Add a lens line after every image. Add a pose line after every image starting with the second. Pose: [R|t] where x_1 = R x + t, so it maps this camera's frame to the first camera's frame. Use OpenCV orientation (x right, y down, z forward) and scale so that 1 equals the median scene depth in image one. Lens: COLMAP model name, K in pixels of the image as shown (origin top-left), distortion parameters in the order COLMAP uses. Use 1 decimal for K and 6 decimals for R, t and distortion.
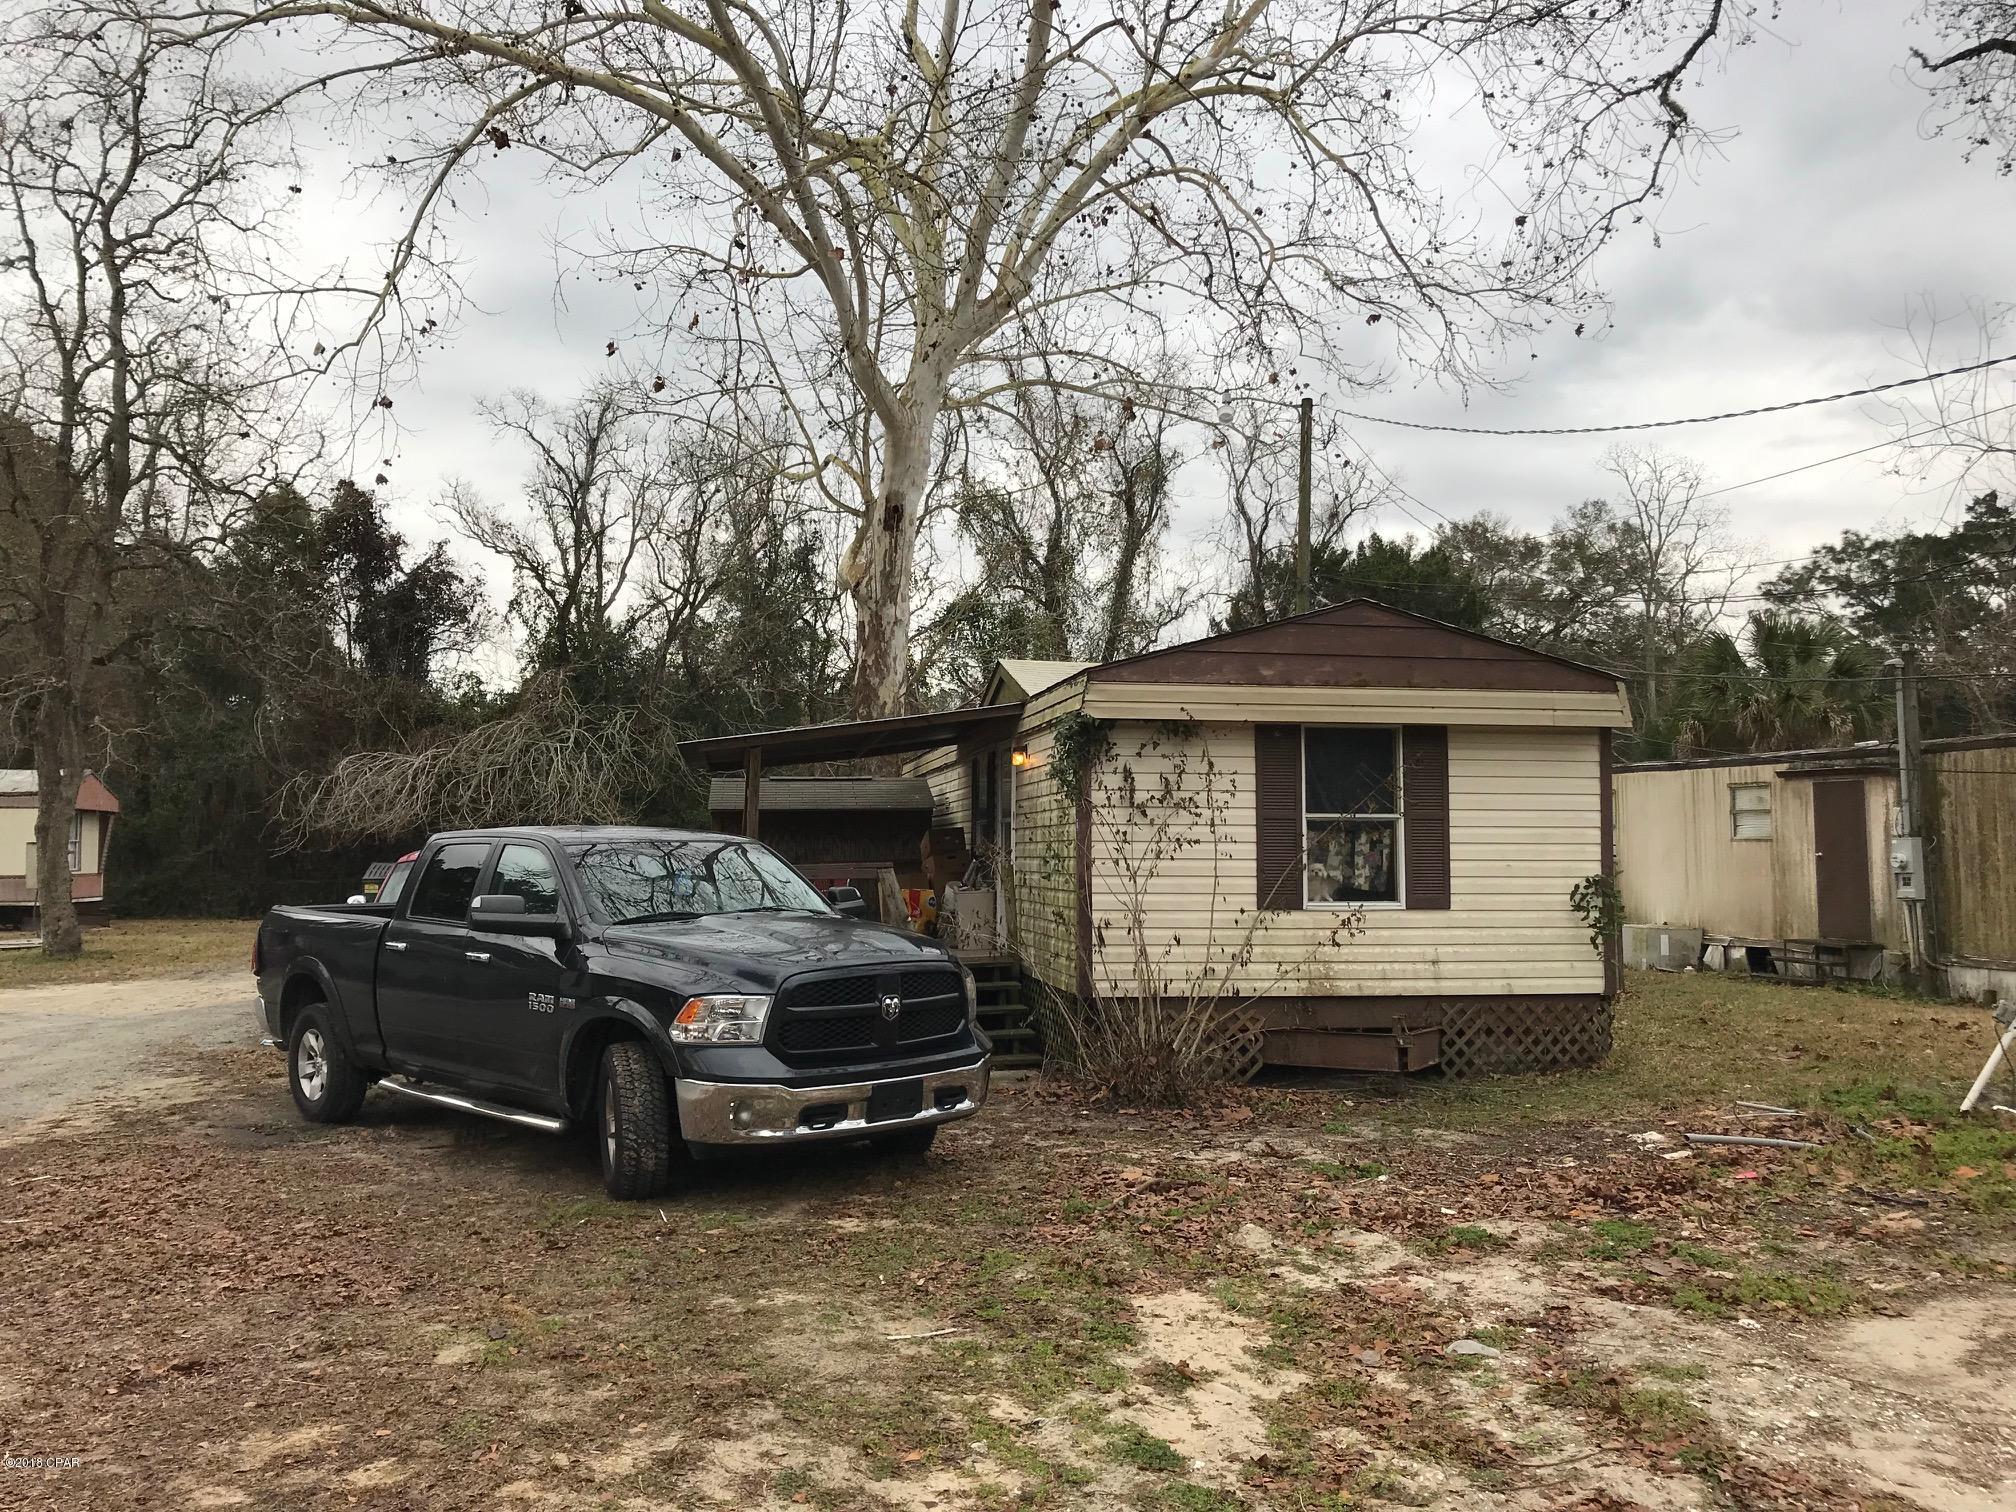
lens RADIAL K [[1650.7, 0, 998.8], [0, 1650.7, 742.7], [0, 0, 1]] dist [0.027348, -0.023785]
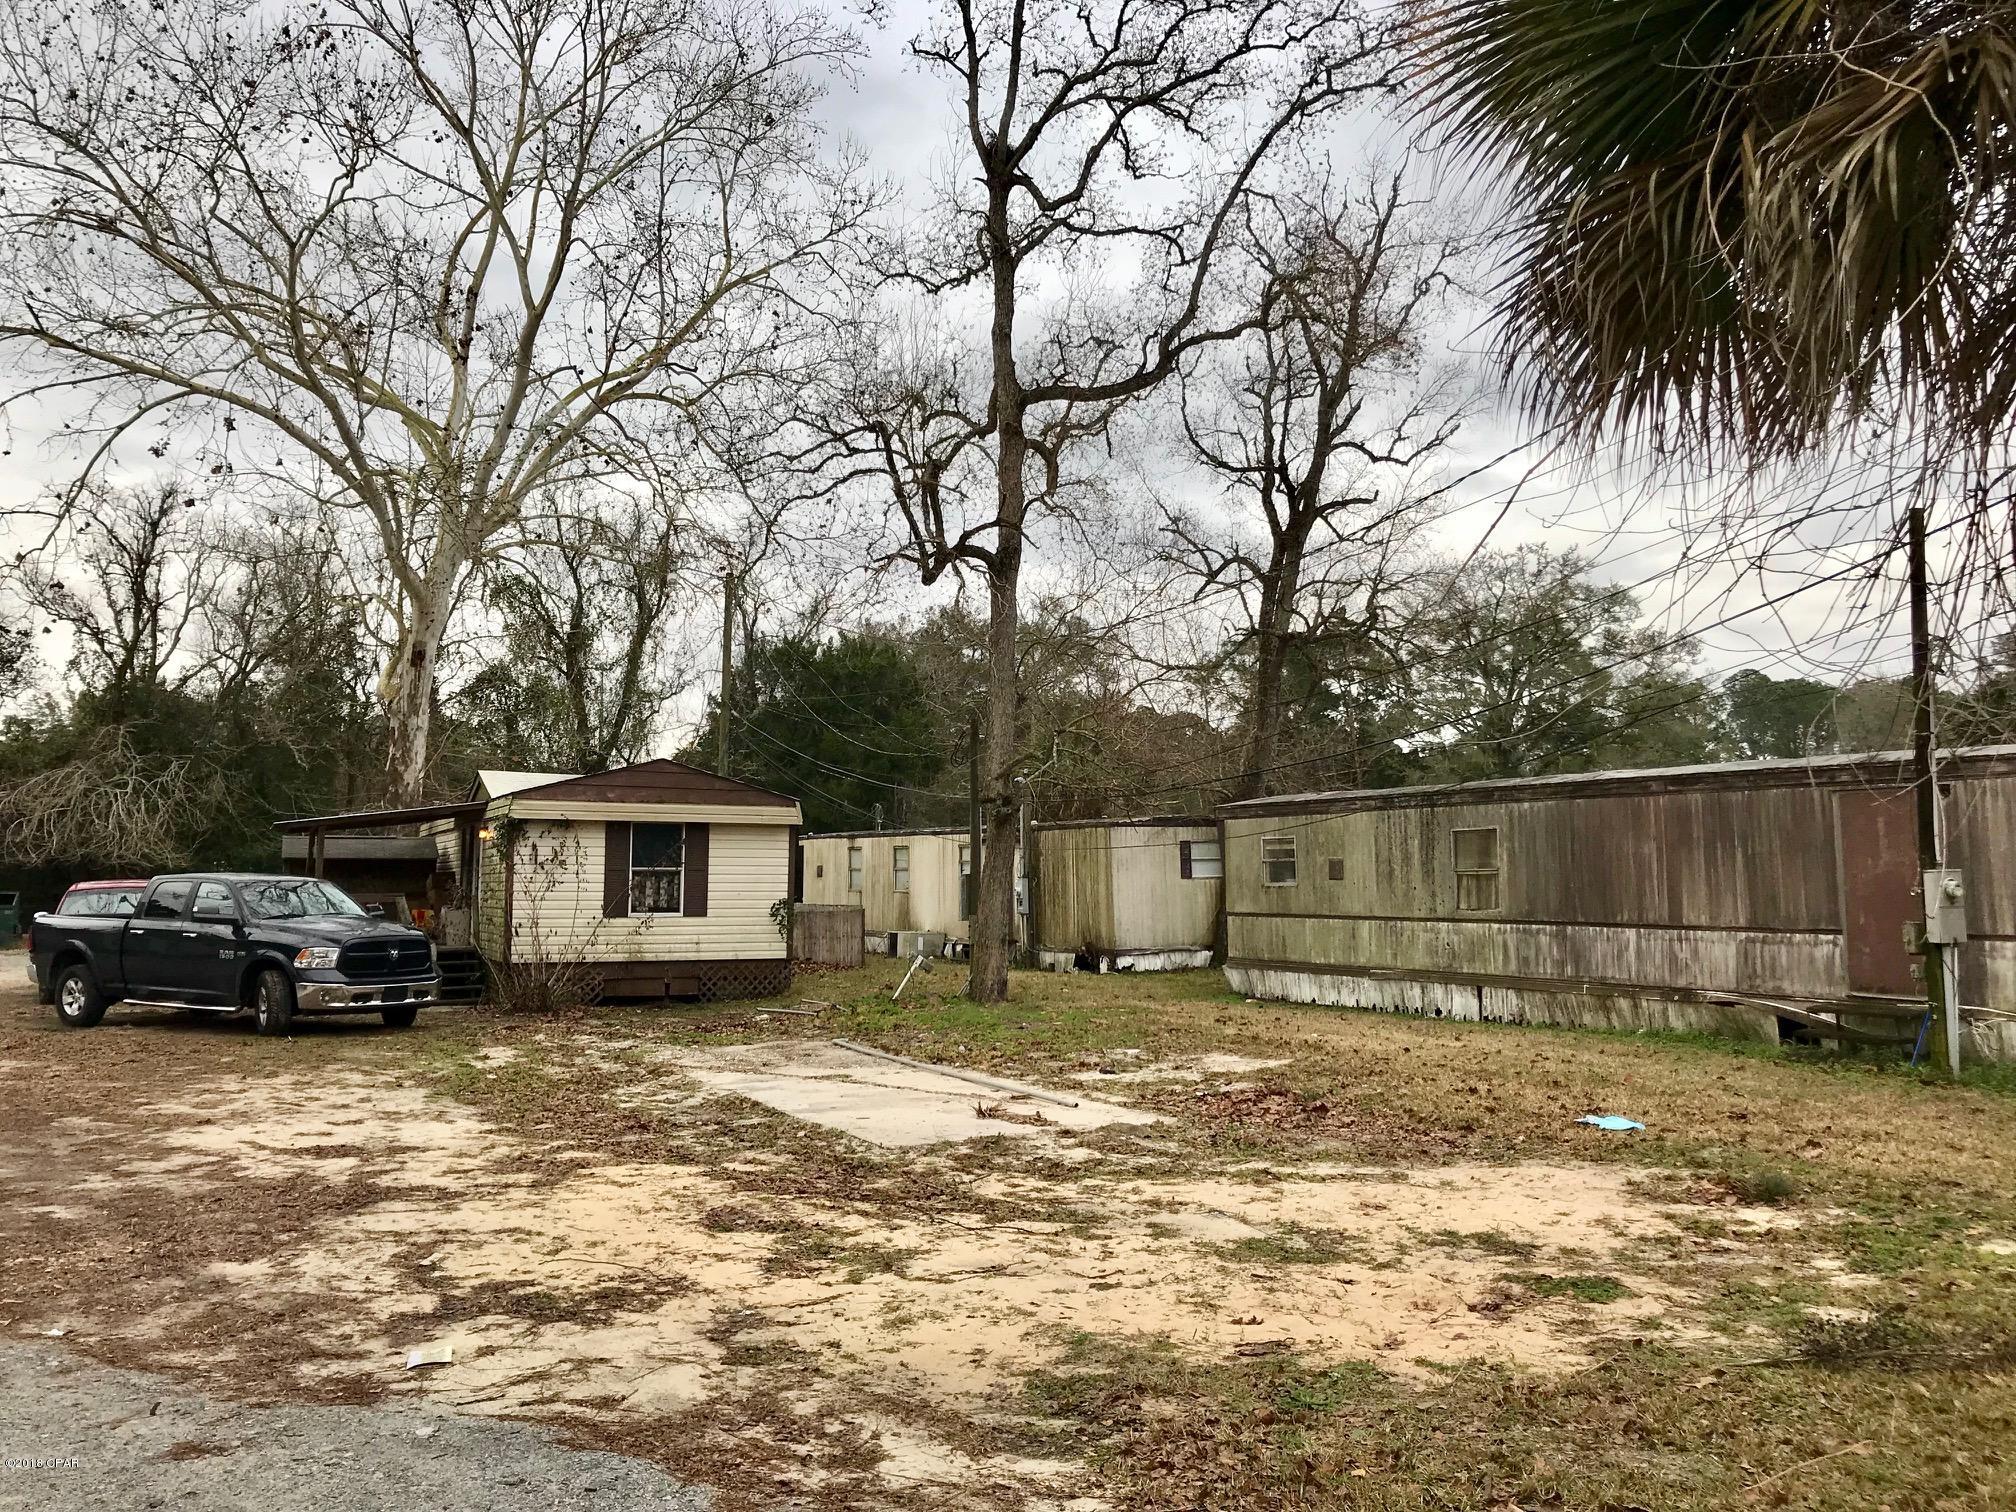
lens RADIAL K [[1650.7, 0, 1027.8], [0, 1650.7, 753.4], [0, 0, 1]] dist [0.027348, -0.023785]
pose [[0.961233, 0.027494, 0.274363, 0.060716], [-0.024319, 0.999592, -0.014968, -0.046250], [-0.274663, 0.007716, 0.961510, -0.628003]]
